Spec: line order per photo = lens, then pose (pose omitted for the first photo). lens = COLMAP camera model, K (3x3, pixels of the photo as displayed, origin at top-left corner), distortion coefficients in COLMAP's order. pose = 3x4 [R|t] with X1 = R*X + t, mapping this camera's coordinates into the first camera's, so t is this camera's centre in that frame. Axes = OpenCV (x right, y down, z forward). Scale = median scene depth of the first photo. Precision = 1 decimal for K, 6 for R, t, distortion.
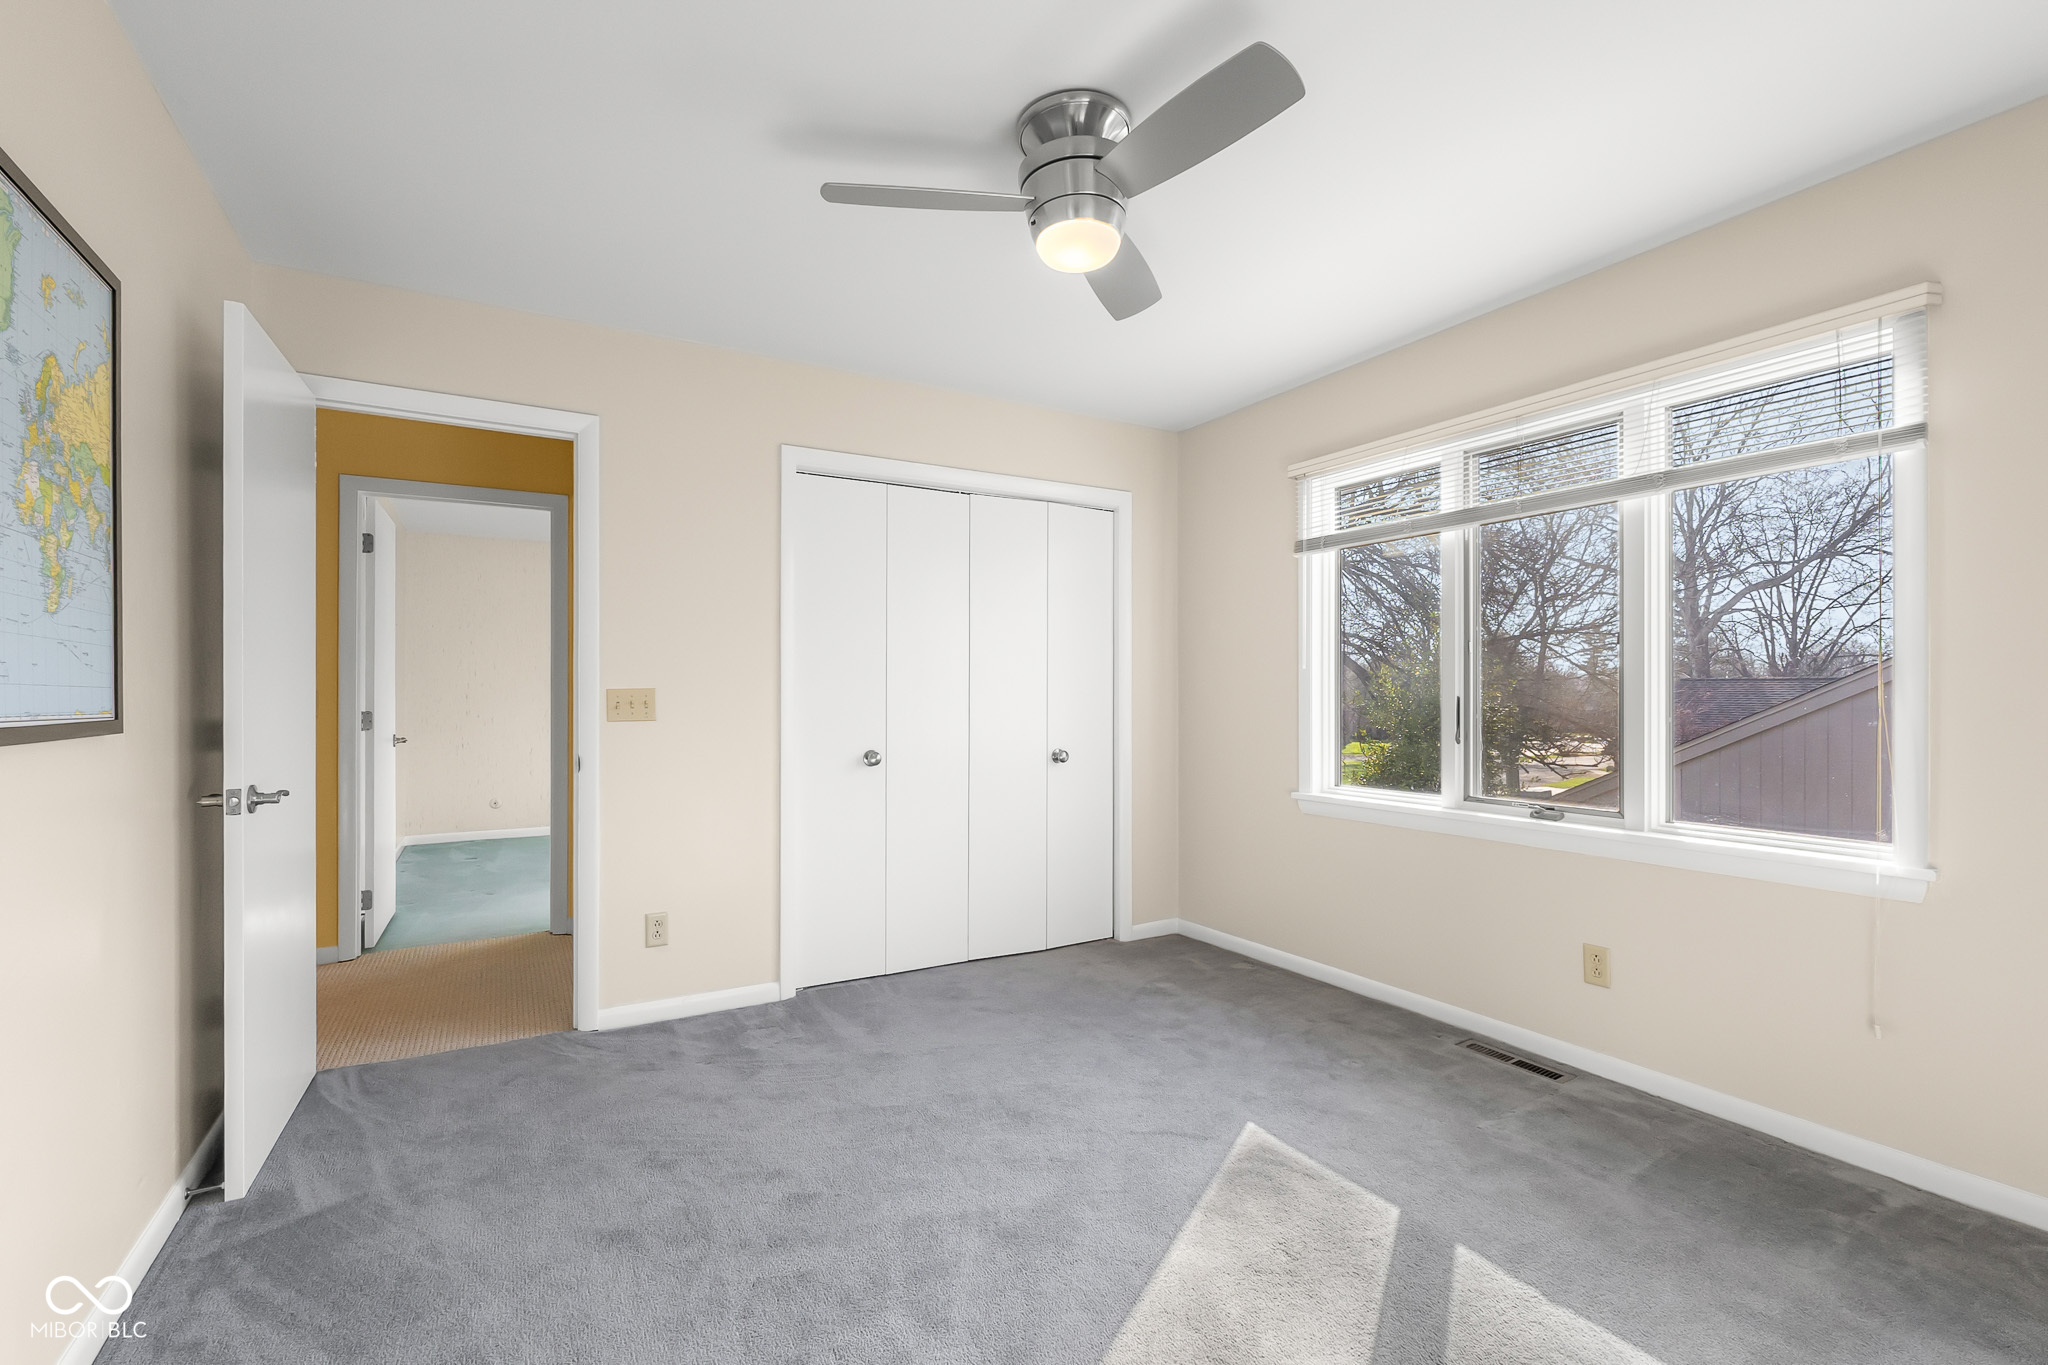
lens RADIAL K [[924.6, 0, 1020.8], [0, 924.6, 695.2], [0, 0, 1]] dist [-0.002083, 0.001309]
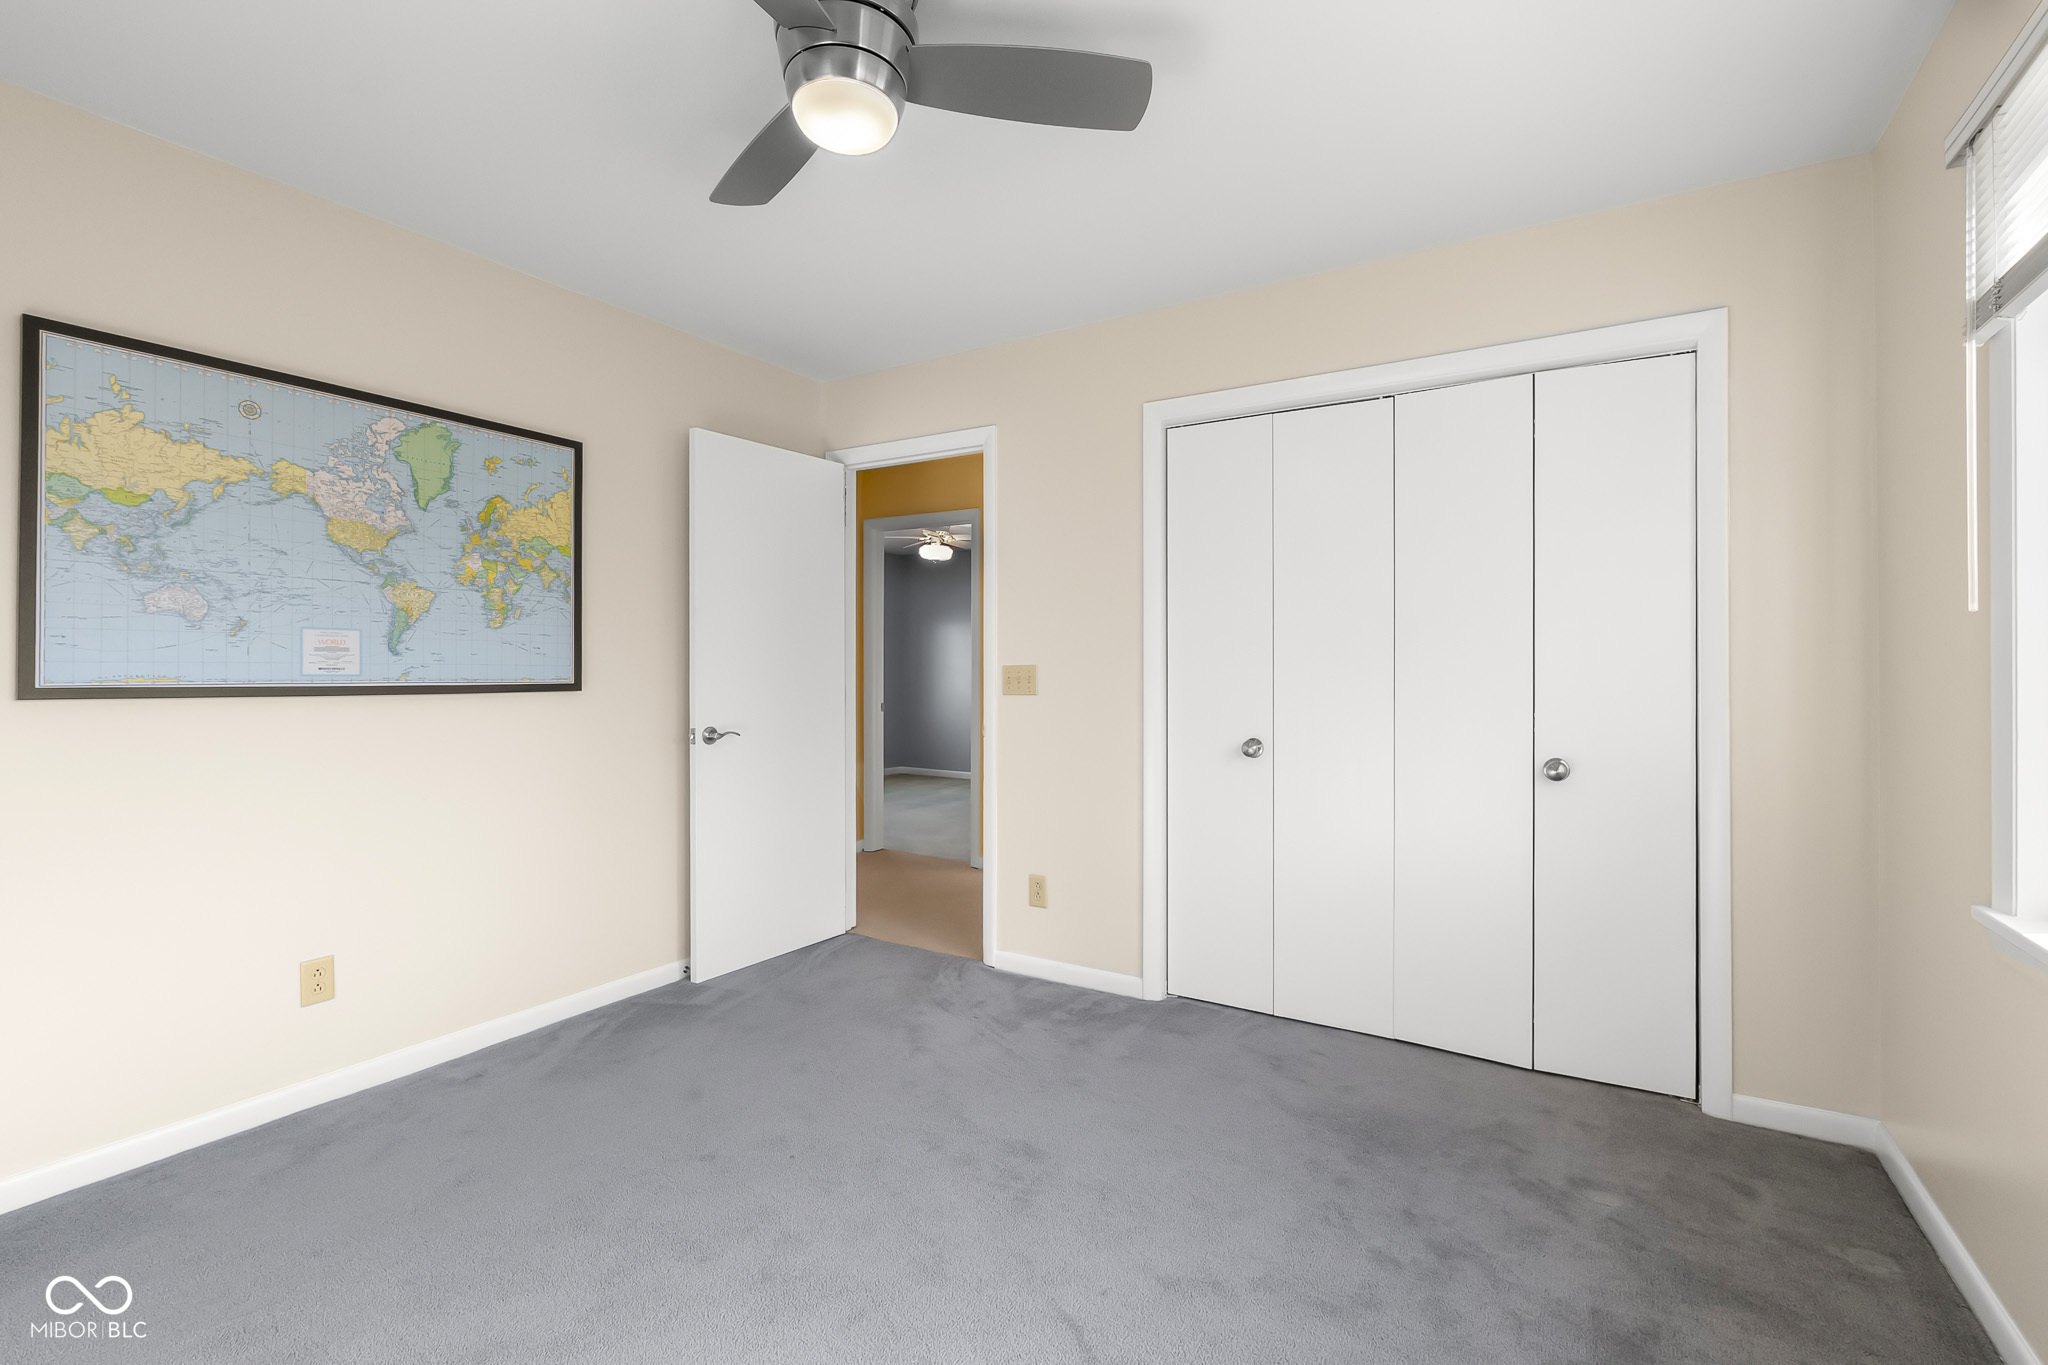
lens RADIAL K [[924.6, 0, 1013.1], [0, 924.6, 665.5], [0, 0, 1]] dist [-0.002083, 0.001309]
pose [[0.464004, -0.005665, -0.885815, 0.547106], [-0.002861, 0.999965, -0.007894, 0.001543], [0.885828, 0.006198, 0.463972, 0.482518]]
